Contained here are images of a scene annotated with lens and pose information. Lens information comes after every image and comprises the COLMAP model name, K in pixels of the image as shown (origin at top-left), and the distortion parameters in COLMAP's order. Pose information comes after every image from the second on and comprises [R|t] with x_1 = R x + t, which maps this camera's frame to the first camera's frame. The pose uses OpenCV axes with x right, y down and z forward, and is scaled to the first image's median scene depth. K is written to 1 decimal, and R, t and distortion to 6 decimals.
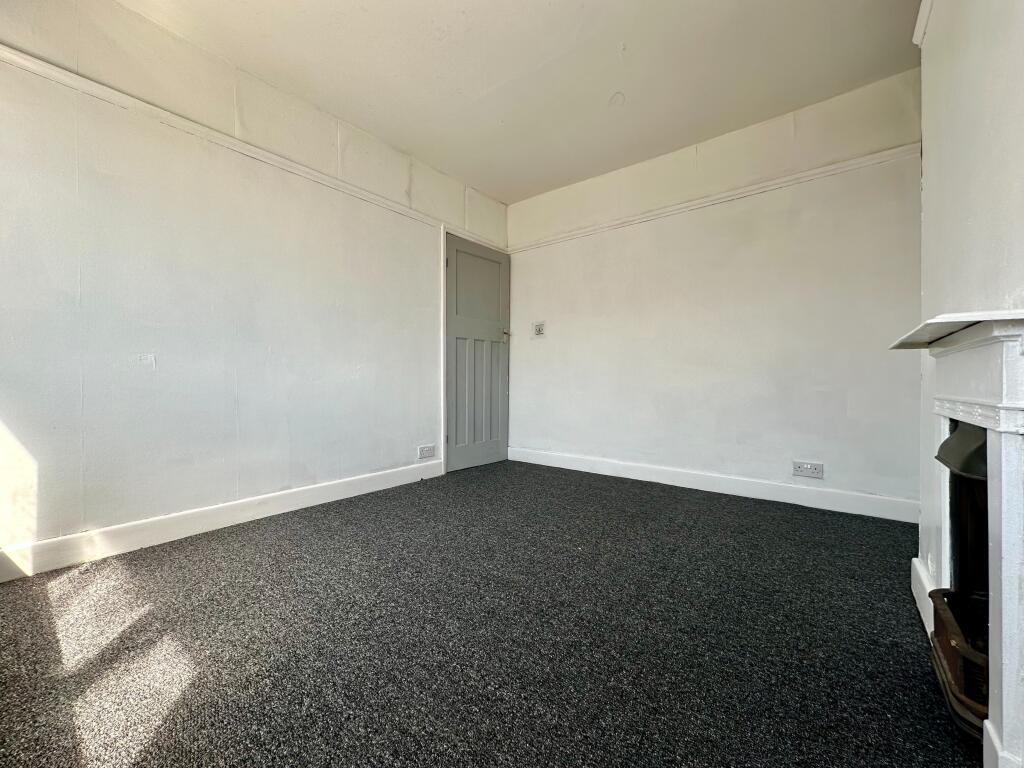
lens RADIAL K [[411.8, 0, 512.0], [0, 411.8, 384.0], [0, 0, 1]] dist [-0.000005, -0.000005]
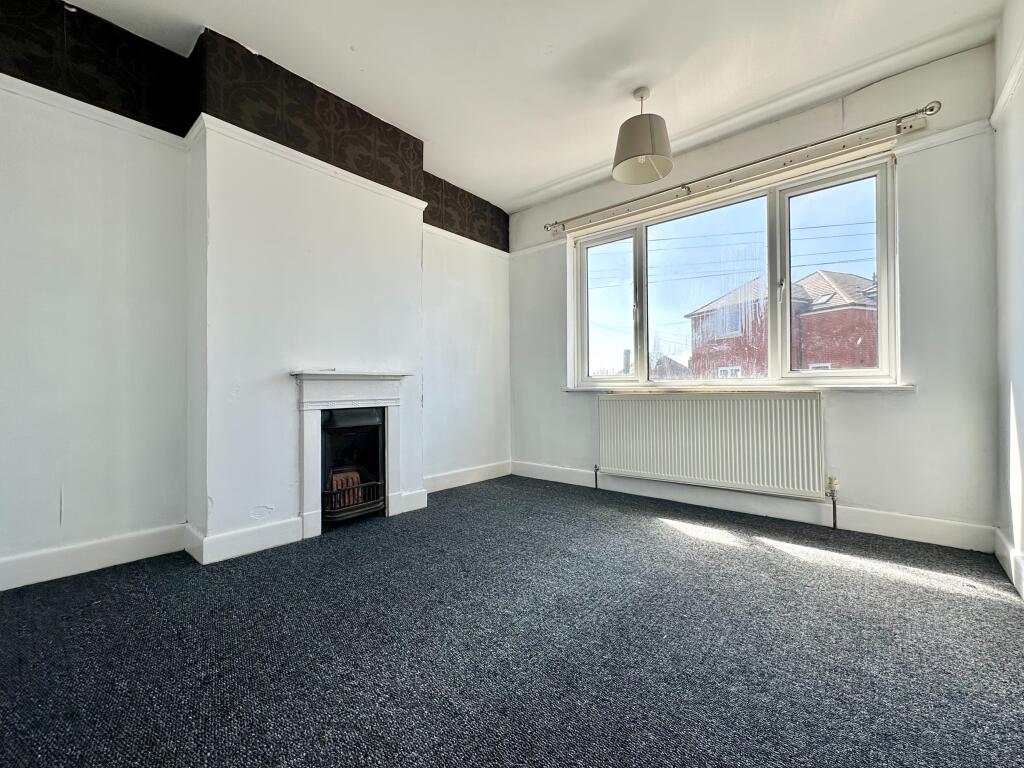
lens RADIAL K [[411.8, 0, 512.0], [0, 411.8, 384.0], [0, 0, 1]] dist [-0.000005, -0.000005]
pose [[-0.999632, 0.011676, 0.024469, 0.033843], [0.011680, 0.999932, -0.000002, -0.039001], [-0.024467, 0.000284, -0.999701, 2.963552]]
